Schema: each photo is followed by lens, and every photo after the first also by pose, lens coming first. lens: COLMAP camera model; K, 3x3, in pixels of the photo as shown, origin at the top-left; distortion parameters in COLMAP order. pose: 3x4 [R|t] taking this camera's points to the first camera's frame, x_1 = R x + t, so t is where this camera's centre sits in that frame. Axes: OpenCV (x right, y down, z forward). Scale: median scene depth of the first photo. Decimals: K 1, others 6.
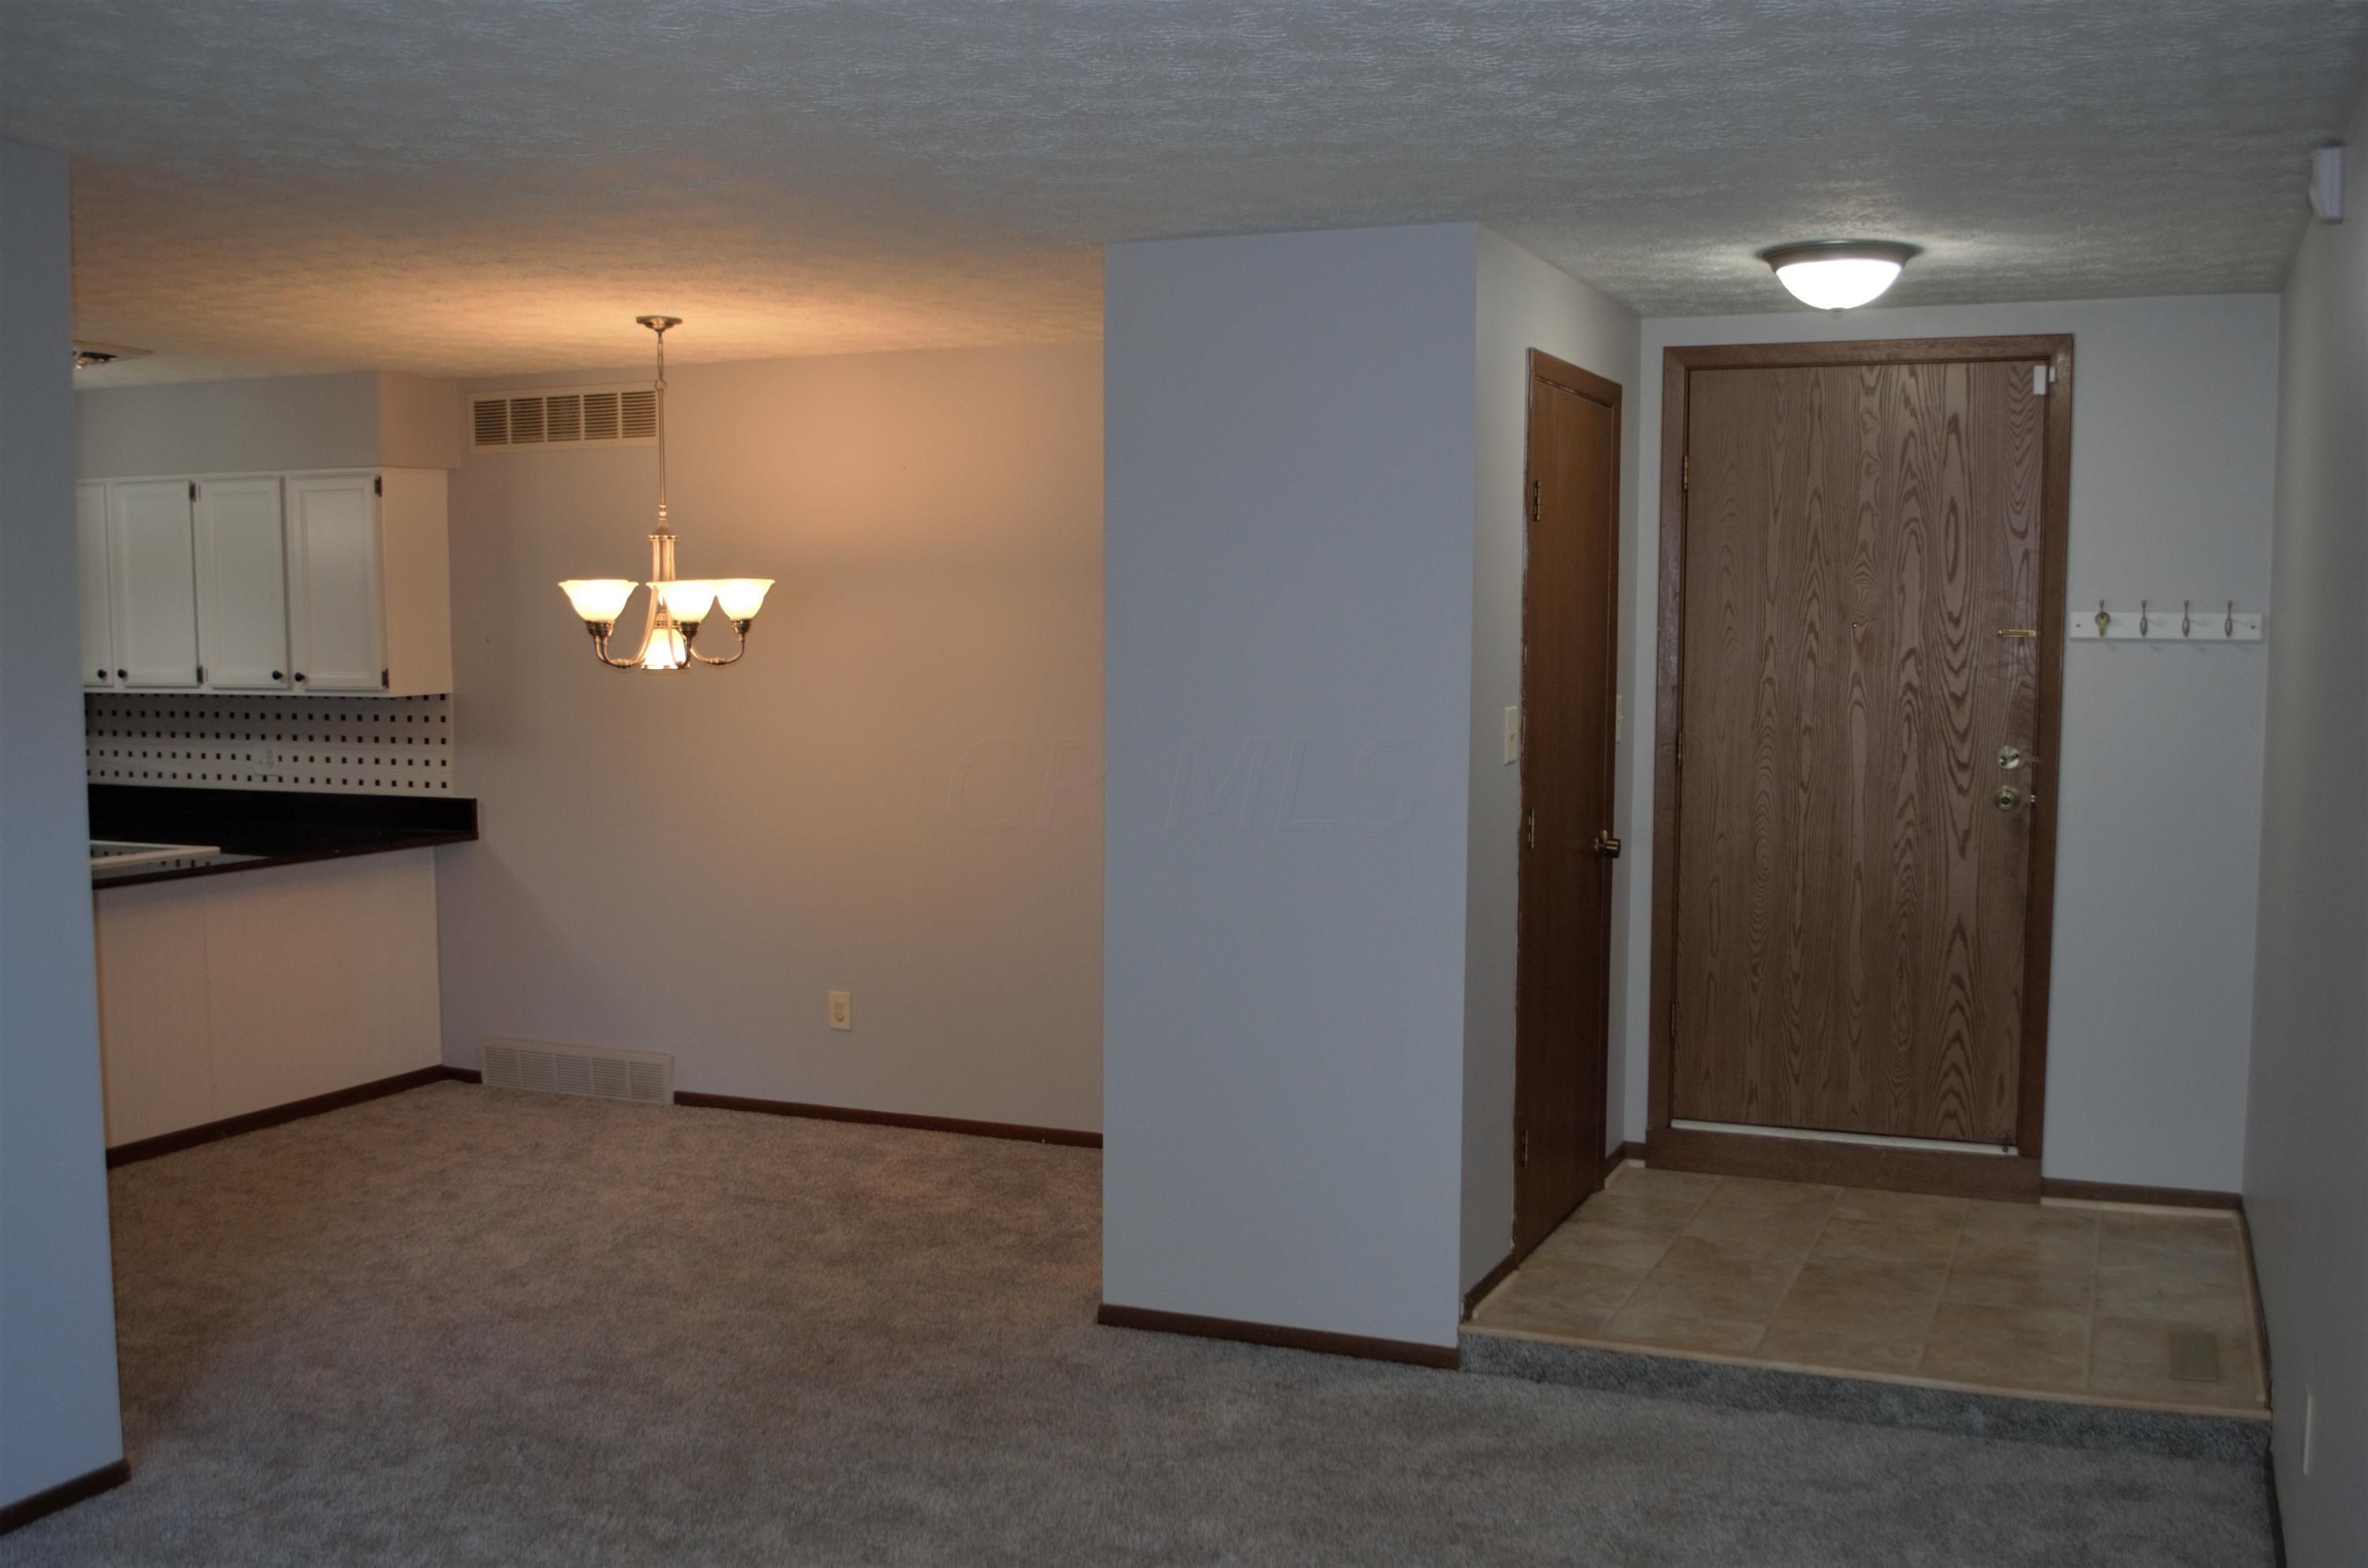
lens RADIAL K [[2232.0, 0, 1184.6], [0, 2232.0, 802.3], [0, 0, 1]] dist [-0.060689, -0.005789]
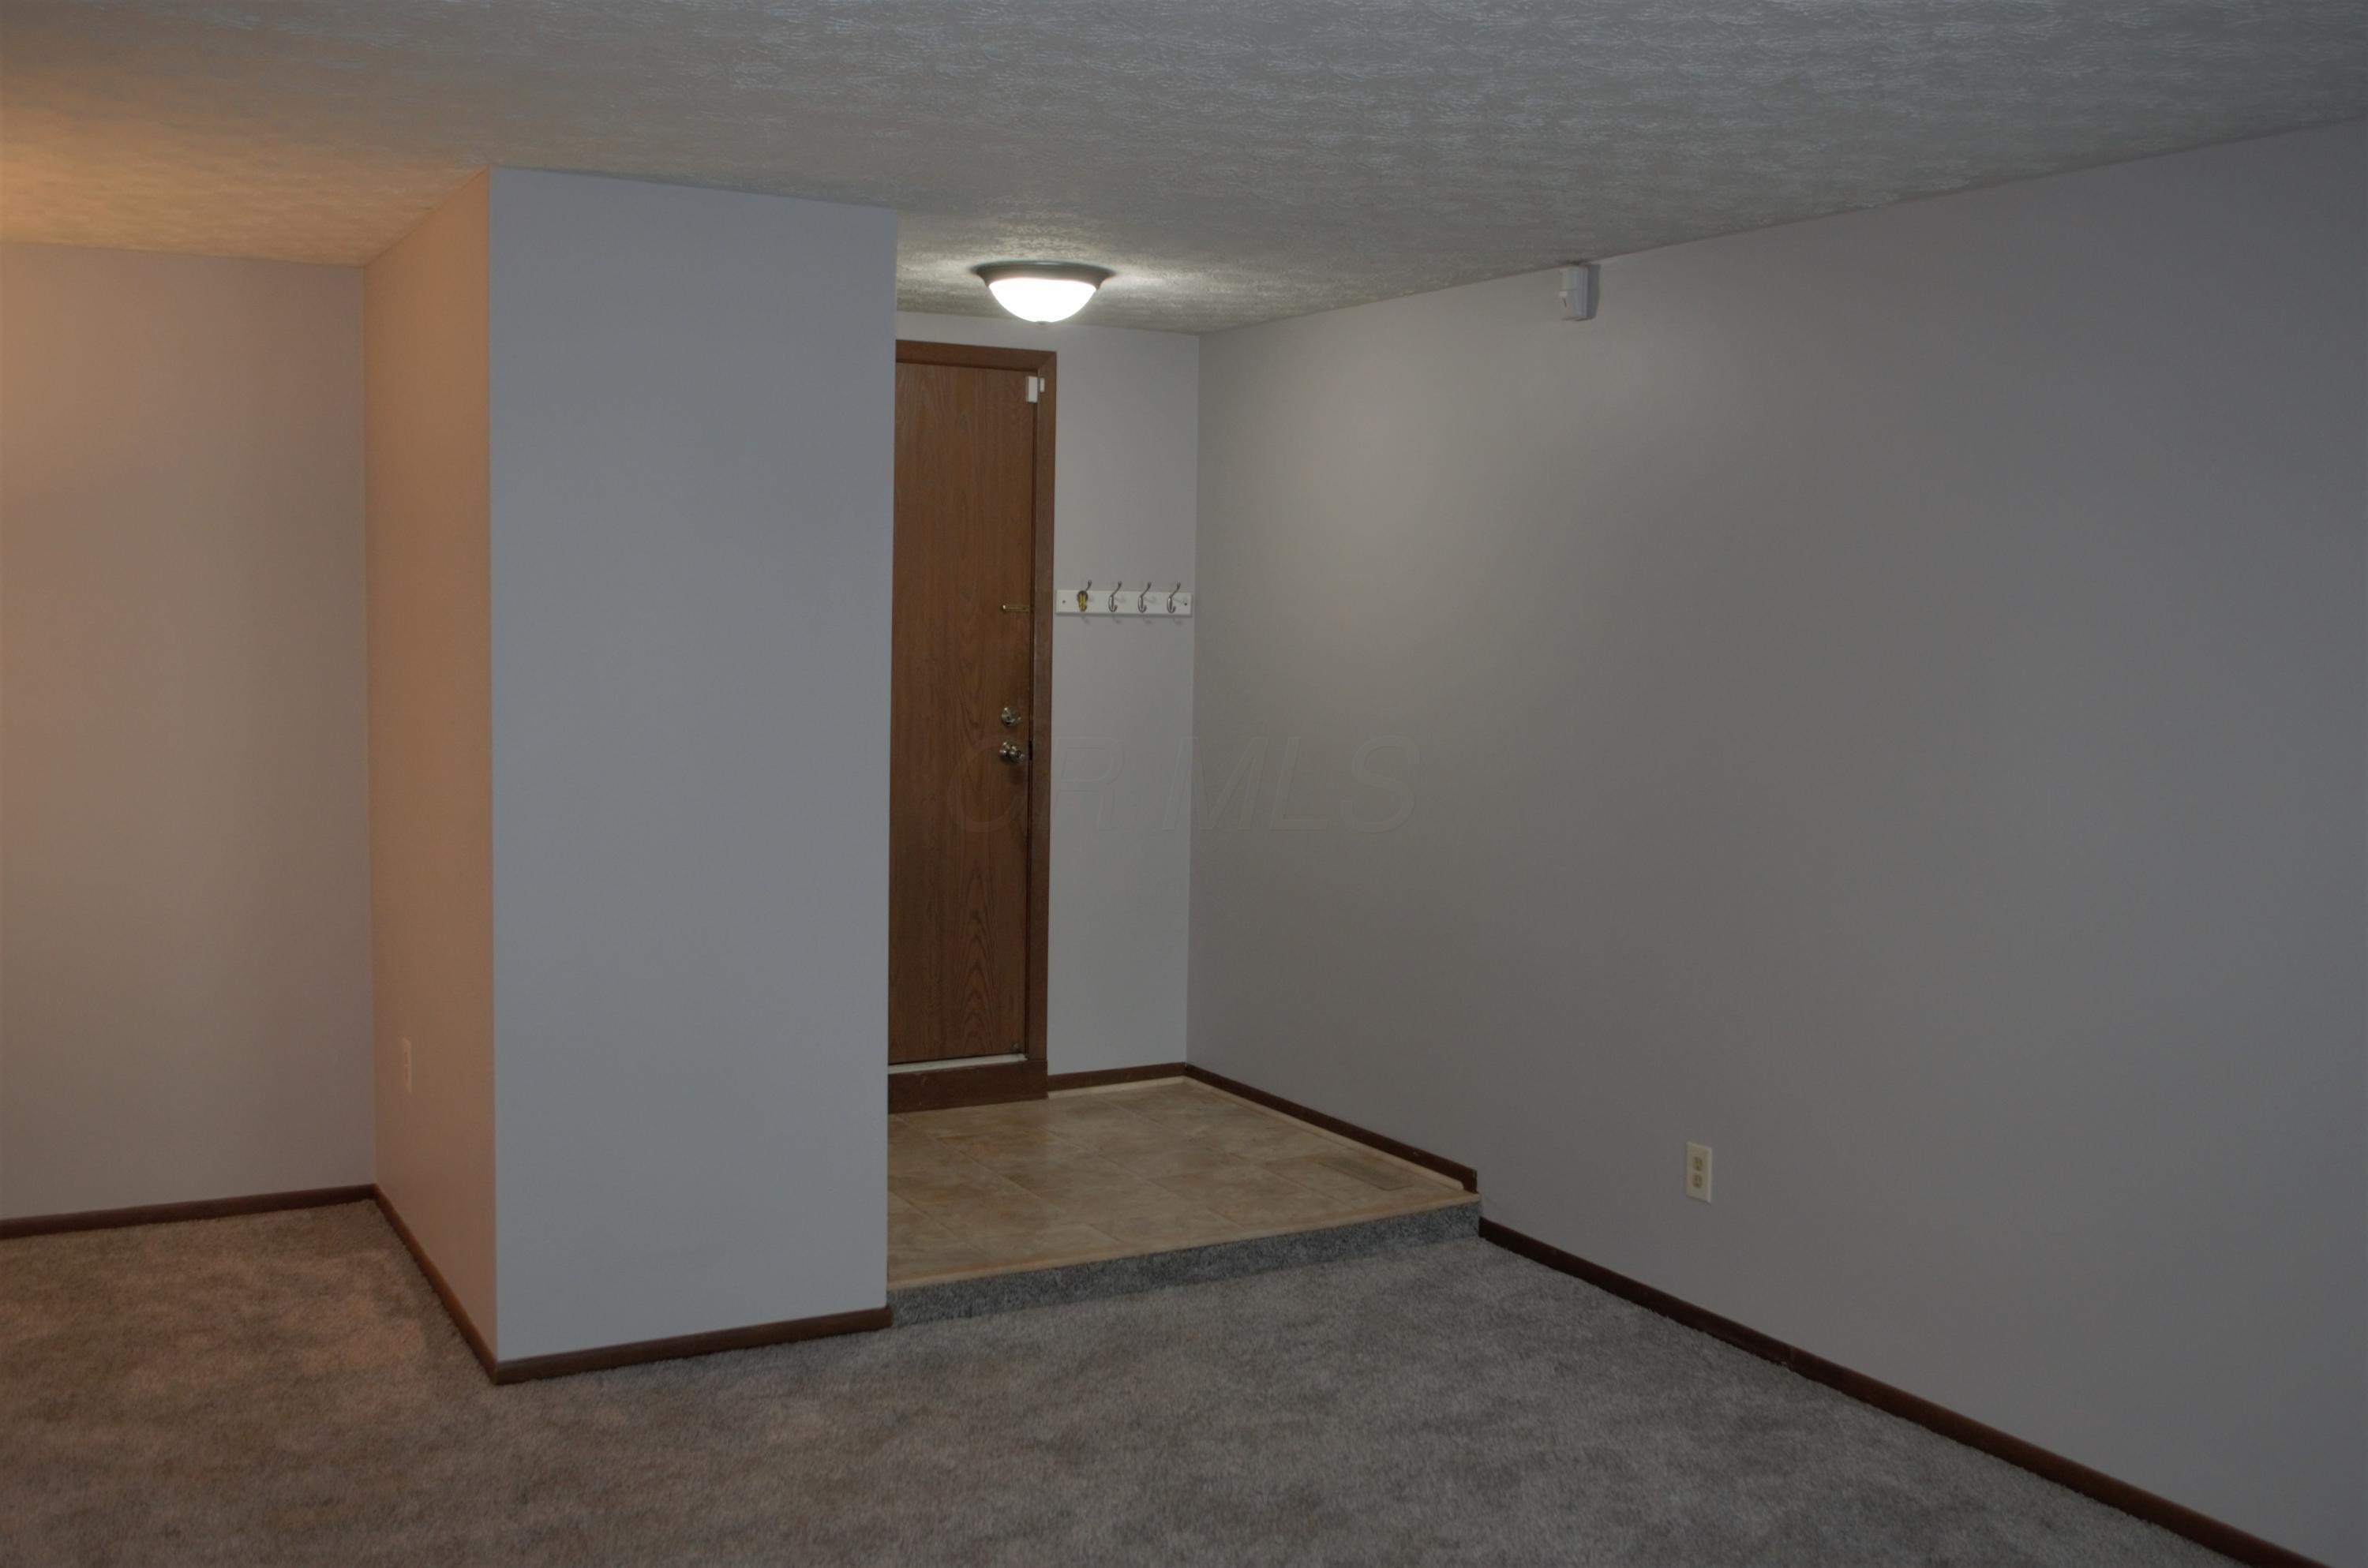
lens RADIAL K [[2290.9, 0, 1184.0], [0, 2290.9, 784.0], [0, 0, 1]] dist [-0.055244, -0.004895]
pose [[0.618699, -0.056606, 0.783586, -0.546358], [0.047609, 0.998269, 0.034523, -0.023799], [-0.784184, 0.015946, 0.620323, 0.207524]]
